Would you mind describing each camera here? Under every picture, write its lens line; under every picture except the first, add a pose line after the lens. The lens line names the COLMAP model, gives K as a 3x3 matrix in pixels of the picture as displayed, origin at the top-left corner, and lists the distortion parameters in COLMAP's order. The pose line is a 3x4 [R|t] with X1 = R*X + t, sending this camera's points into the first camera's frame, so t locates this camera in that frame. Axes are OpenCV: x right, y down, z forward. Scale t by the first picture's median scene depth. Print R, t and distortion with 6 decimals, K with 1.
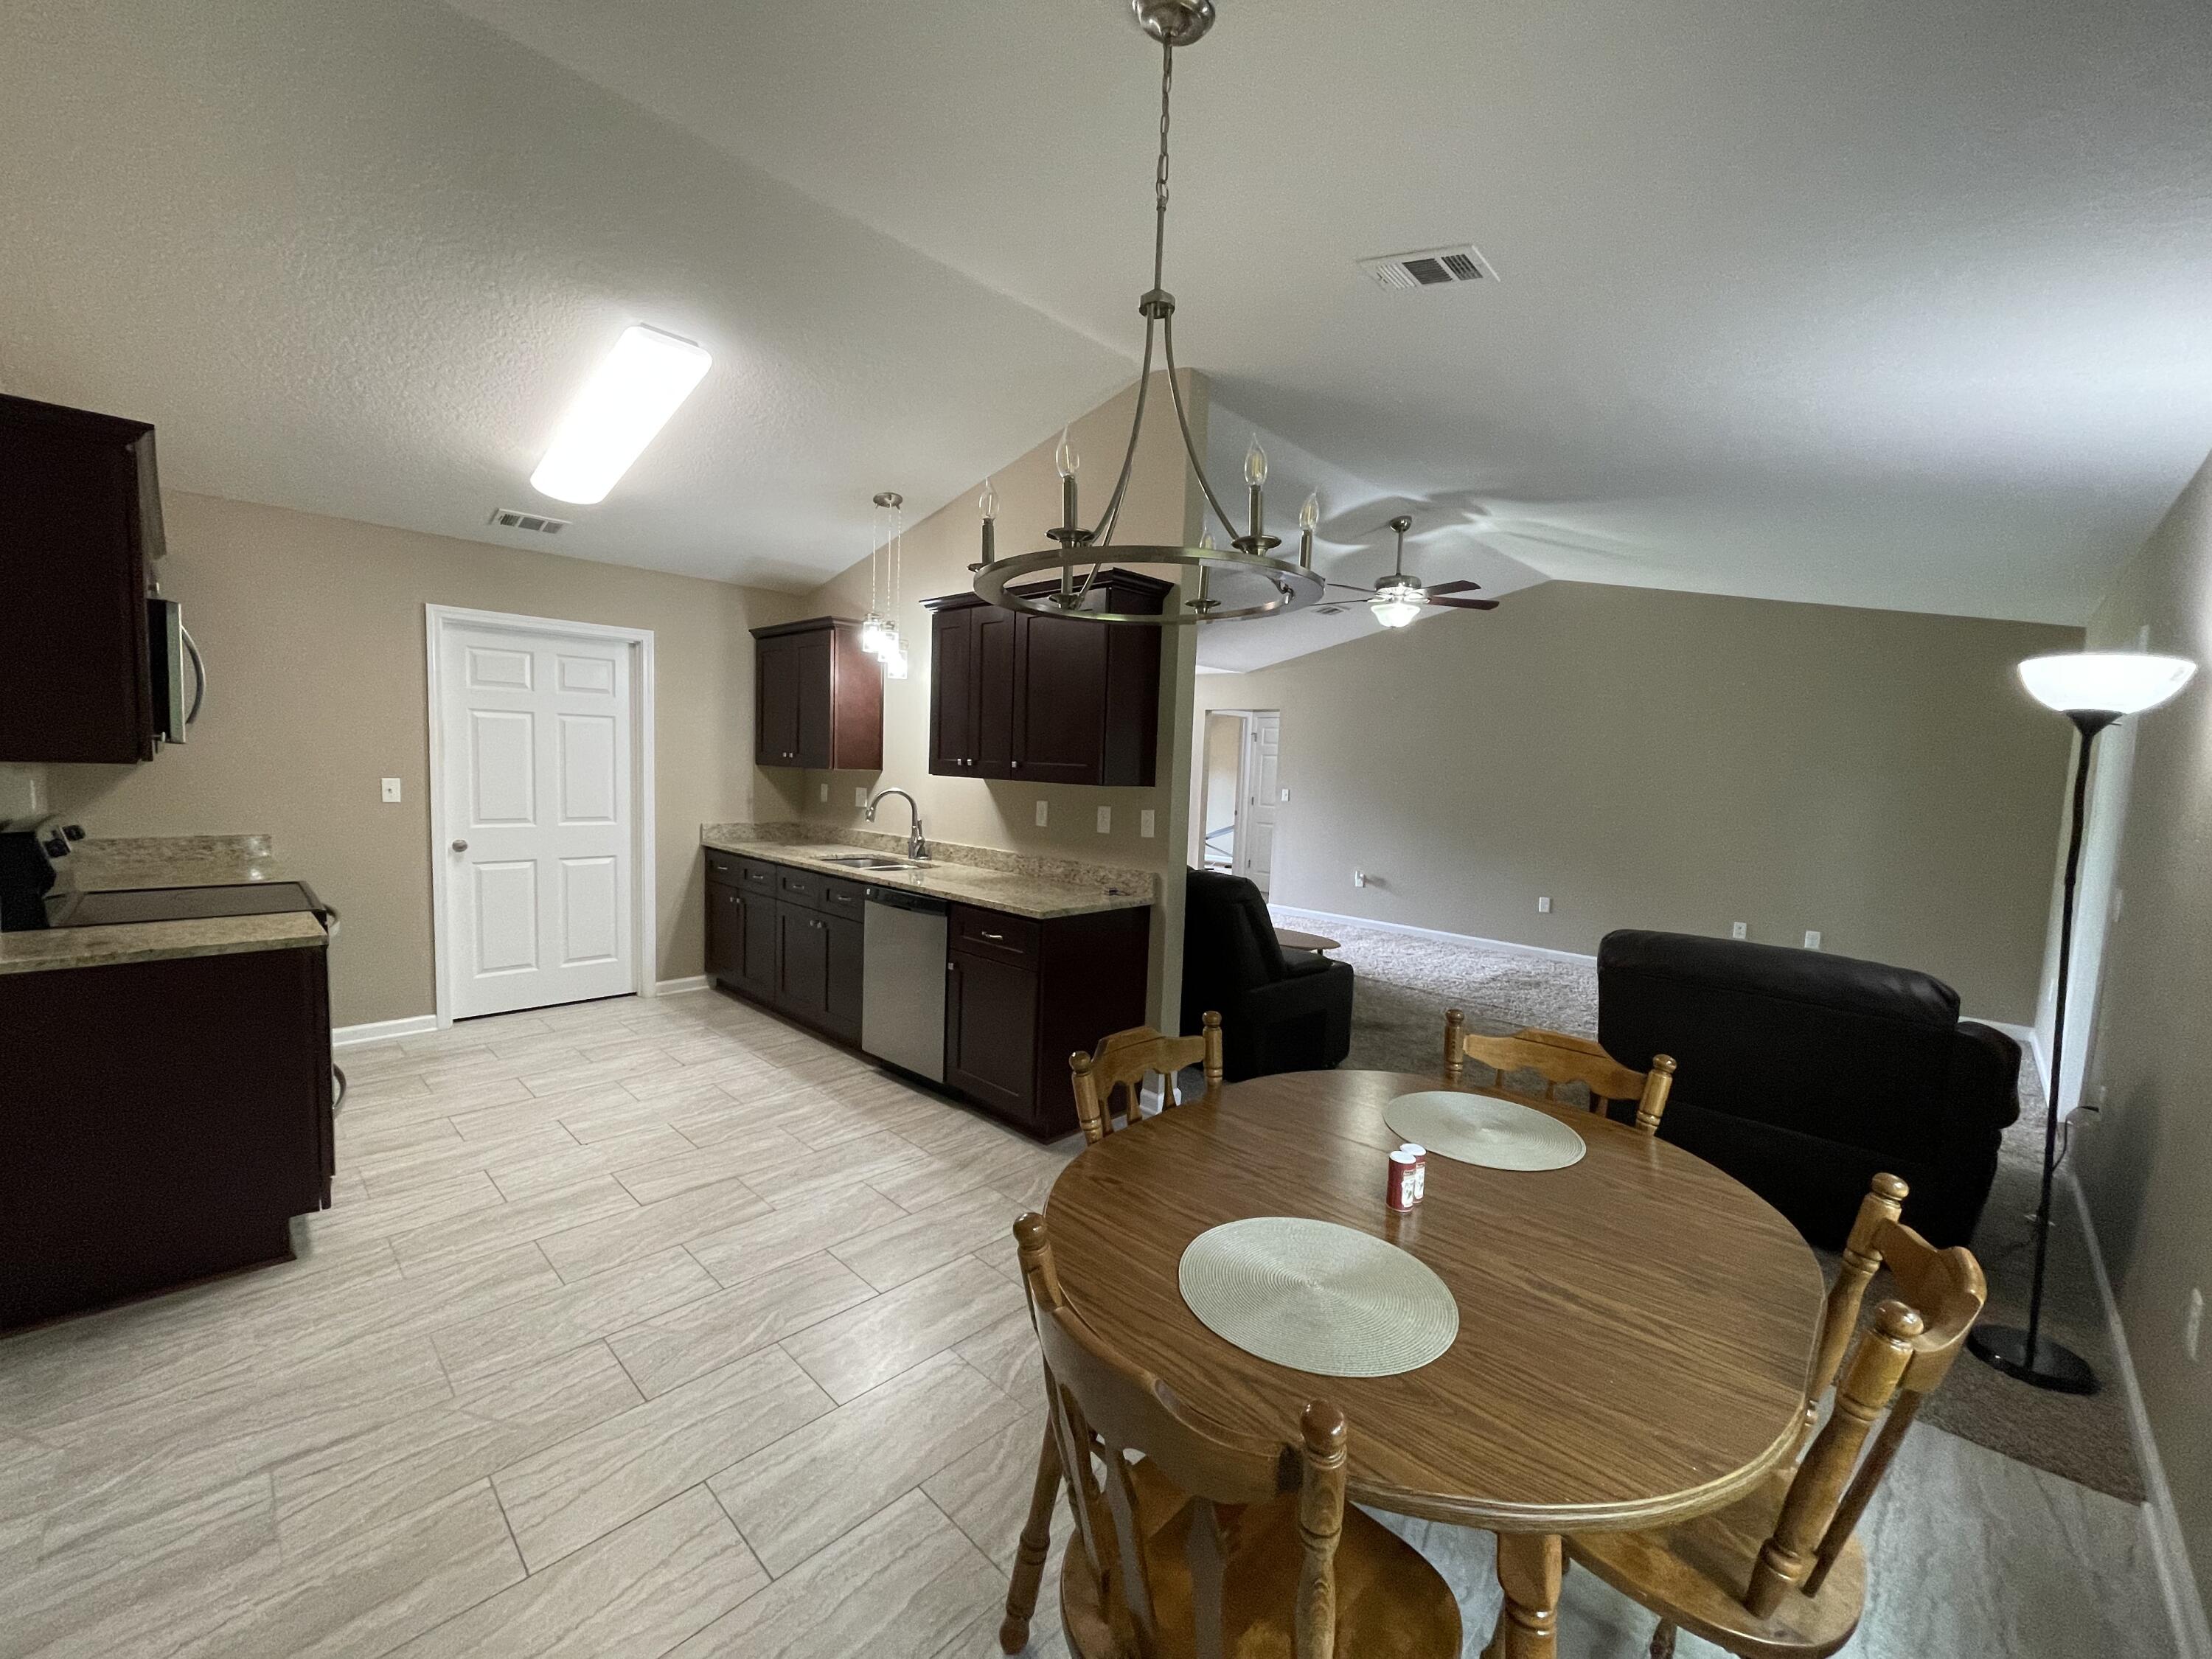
lens RADIAL K [[893.5, 0, 1095.9], [0, 893.5, 832.2], [0, 0, 1]] dist [0.001923, 0.000094]
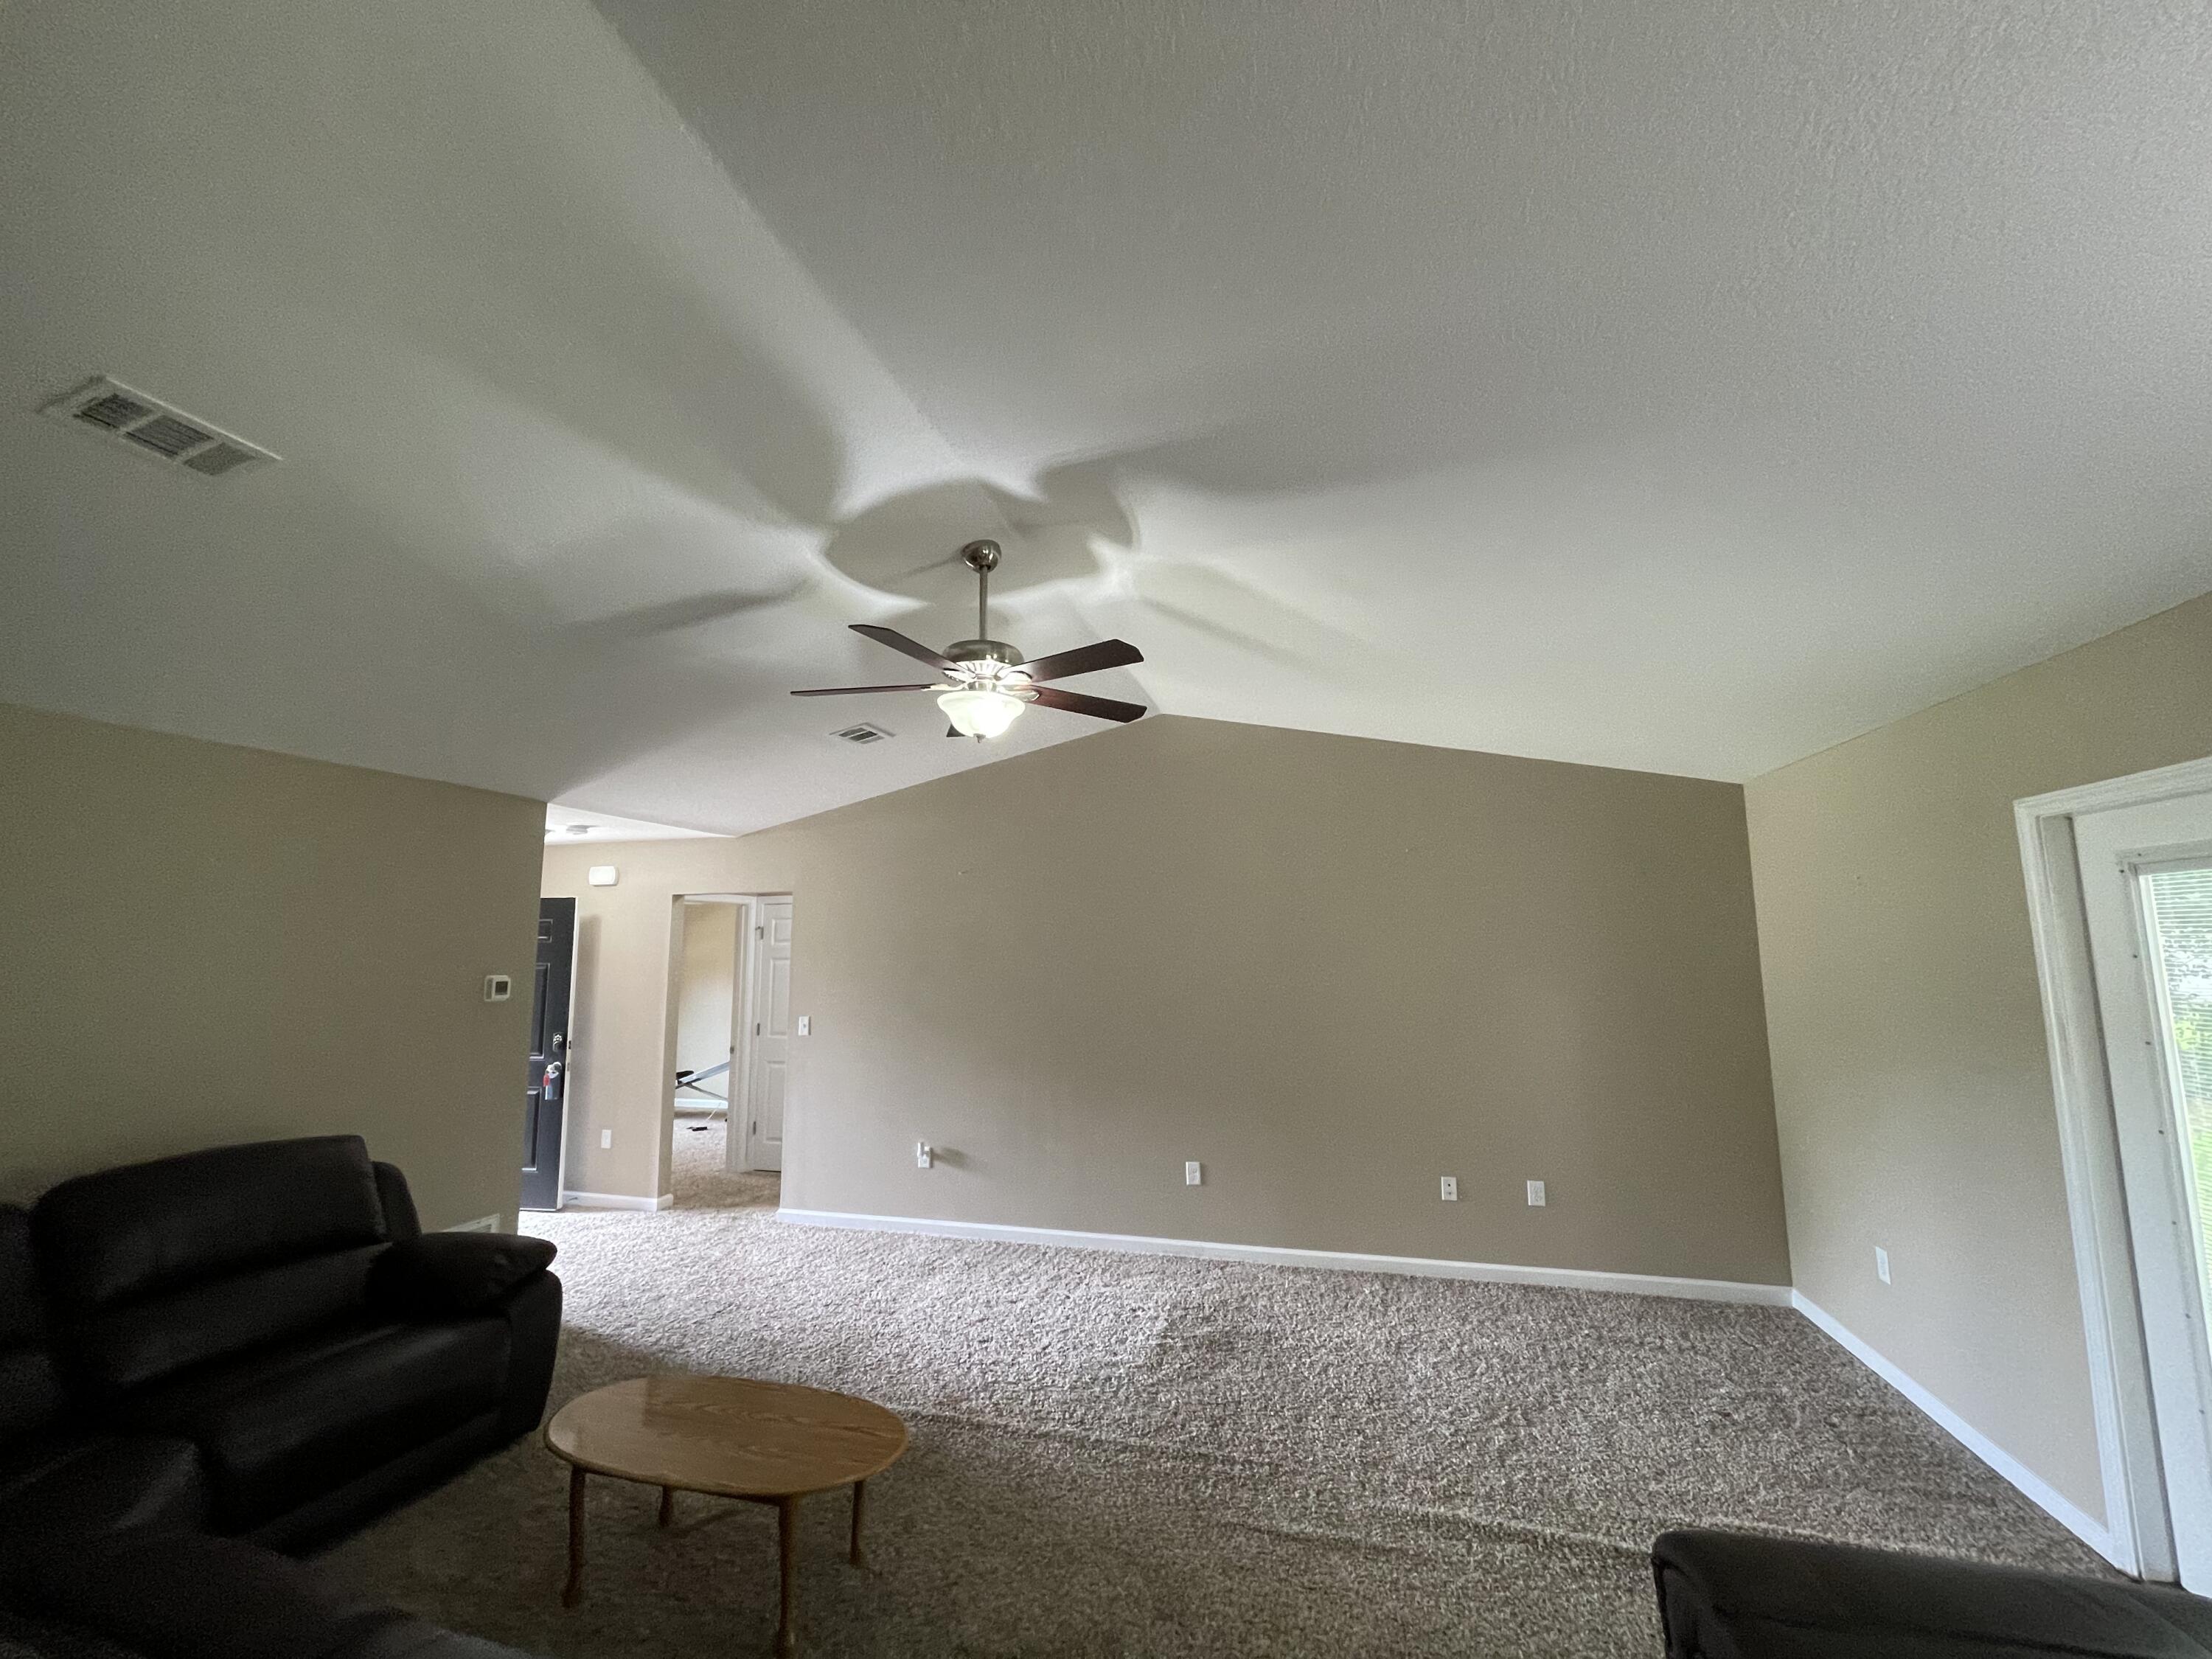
lens RADIAL K [[893.5, 0, 1095.9], [0, 893.5, 832.2], [0, 0, 1]] dist [0.001923, 0.000094]
pose [[0.879399, 0.020965, 0.475624, 0.134423], [0.076050, 0.980016, -0.183809, -0.065210], [-0.469973, 0.197813, 0.860230, 0.493772]]
